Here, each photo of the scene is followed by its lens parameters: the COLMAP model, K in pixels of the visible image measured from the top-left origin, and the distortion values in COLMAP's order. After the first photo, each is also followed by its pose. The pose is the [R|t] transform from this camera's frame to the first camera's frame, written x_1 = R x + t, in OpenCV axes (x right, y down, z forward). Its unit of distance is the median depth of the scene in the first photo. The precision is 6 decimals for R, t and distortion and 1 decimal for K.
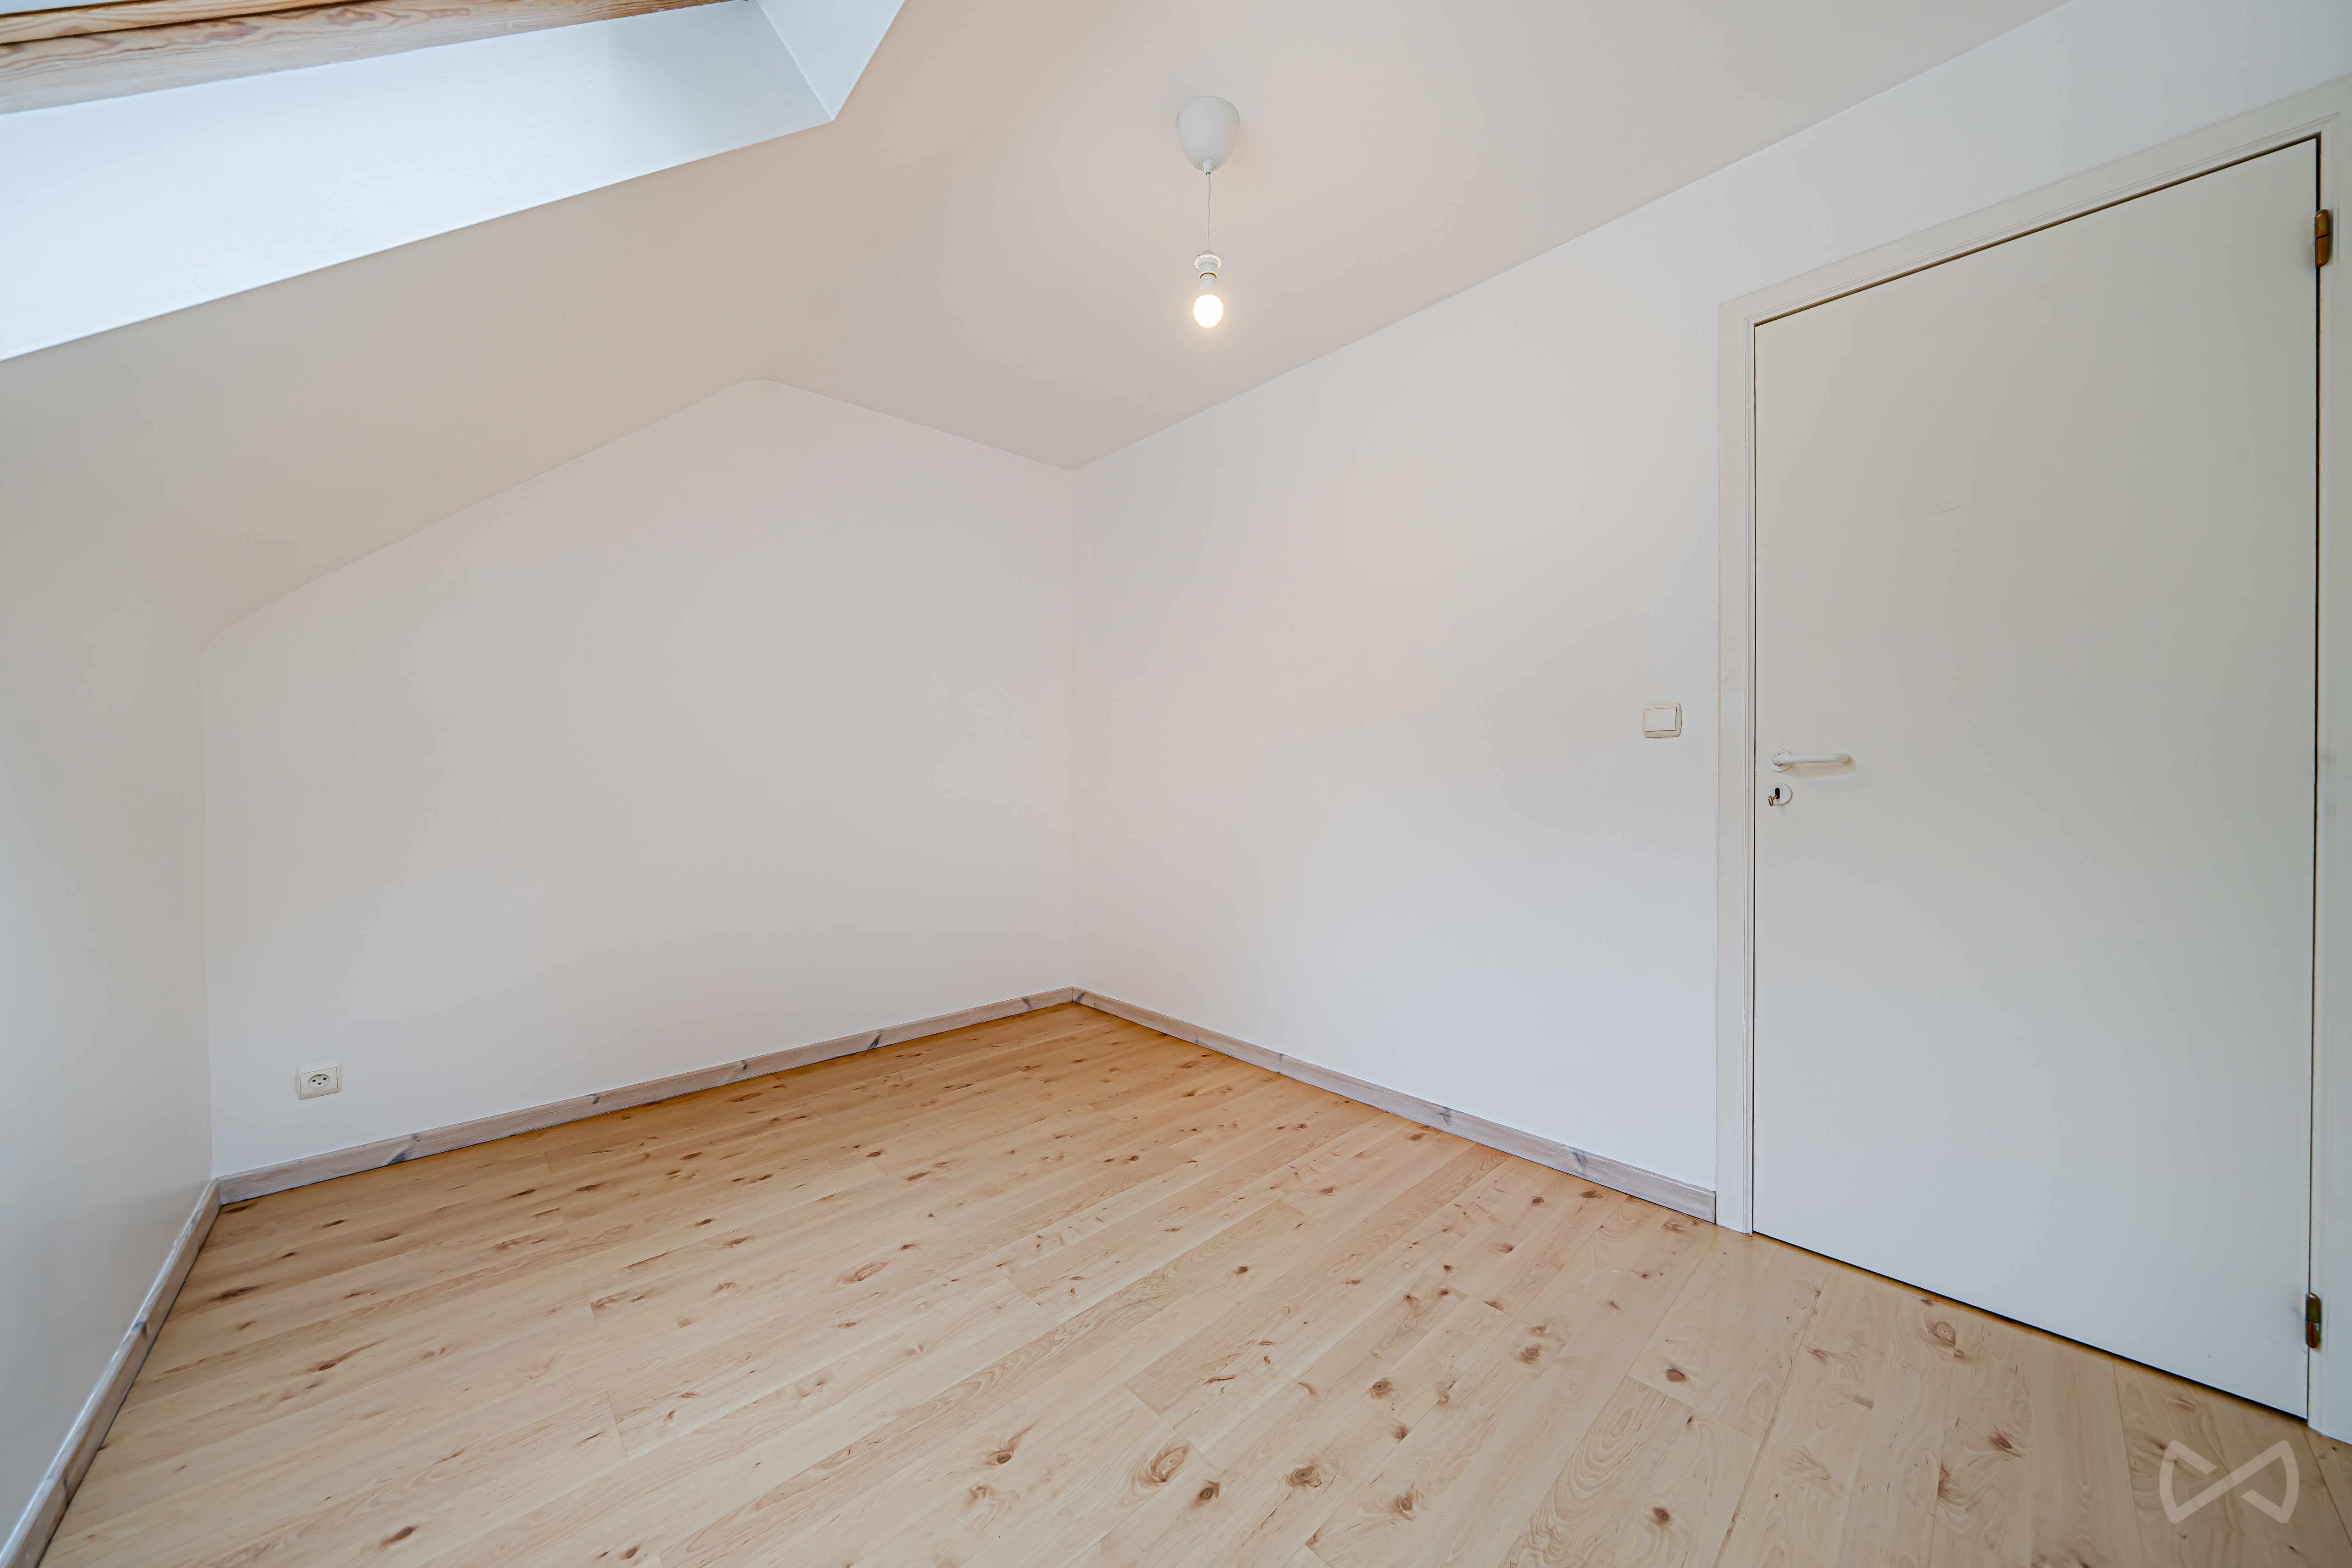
lens RADIAL K [[803.9, 0, 1176.0], [0, 803.9, 784.0], [0, 0, 1]] dist [0.001107, 0.000121]
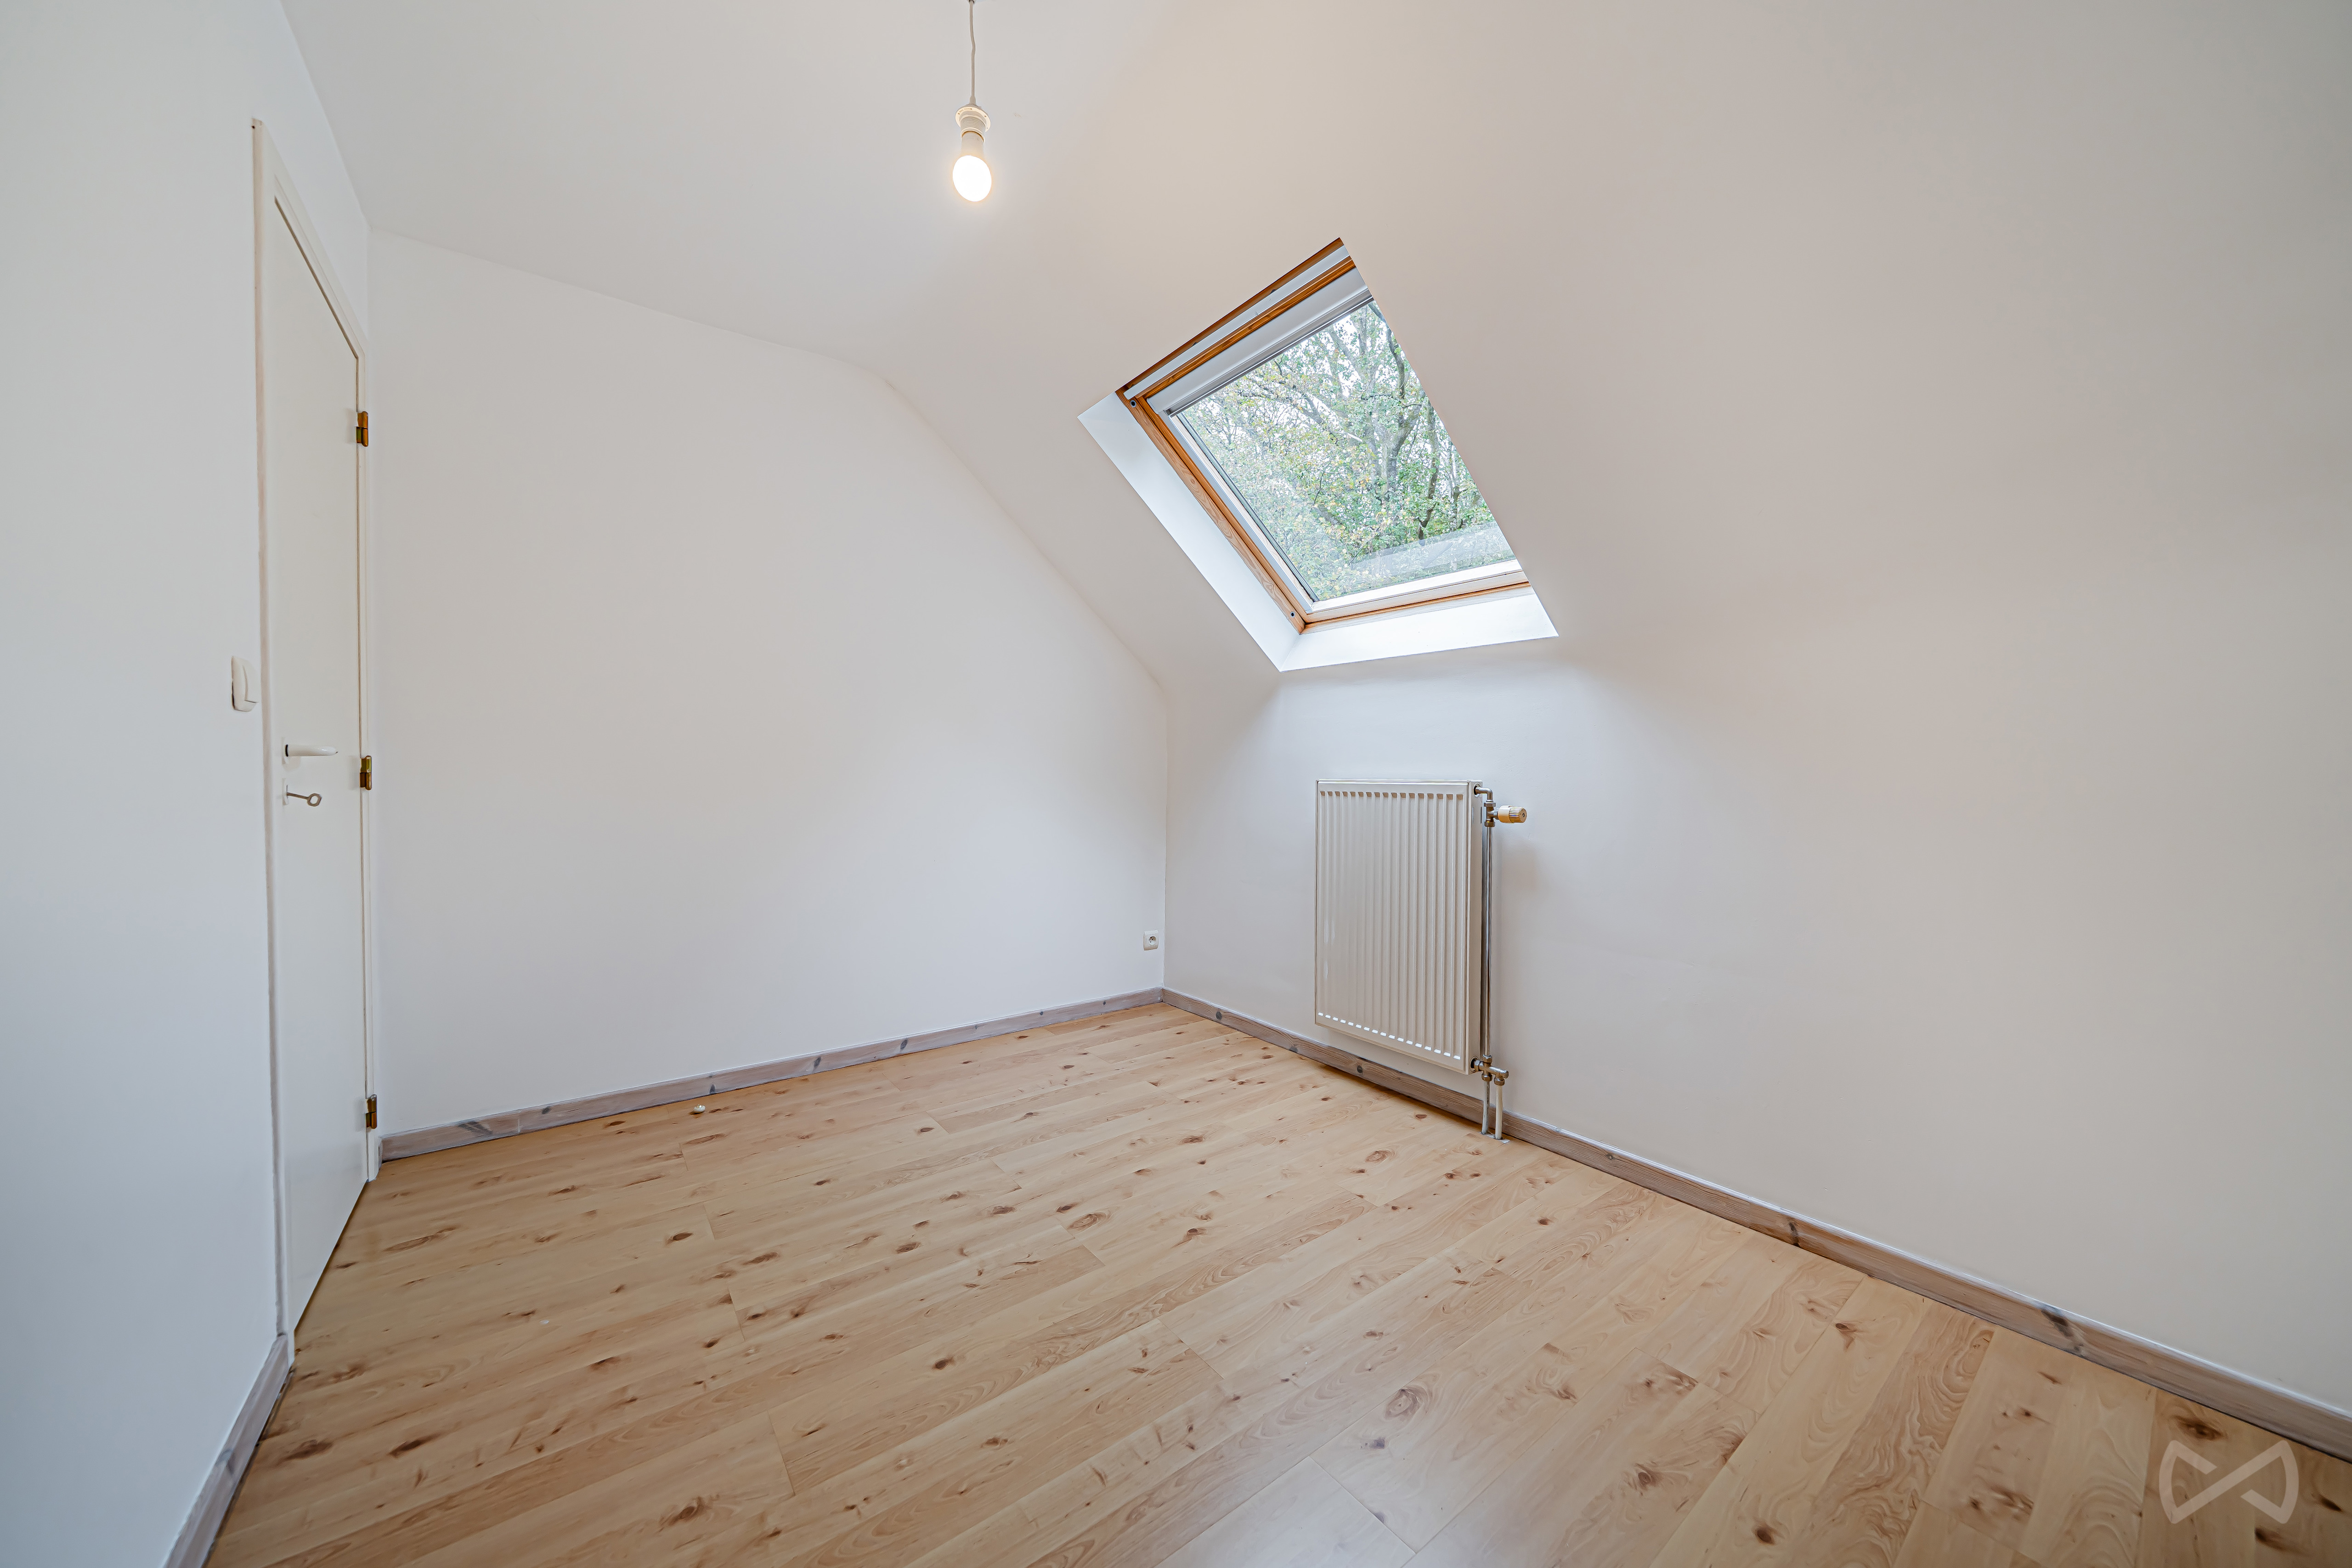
lens RADIAL K [[803.8, 0, 1176.0], [0, 803.8, 784.0], [0, 0, 1]] dist [0.001107, 0.000121]
pose [[-0.994807, -0.002953, 0.101741, -0.275157], [0.000186, 0.999525, 0.030822, -0.025113], [-0.101784, 0.030681, -0.994333, 2.035774]]
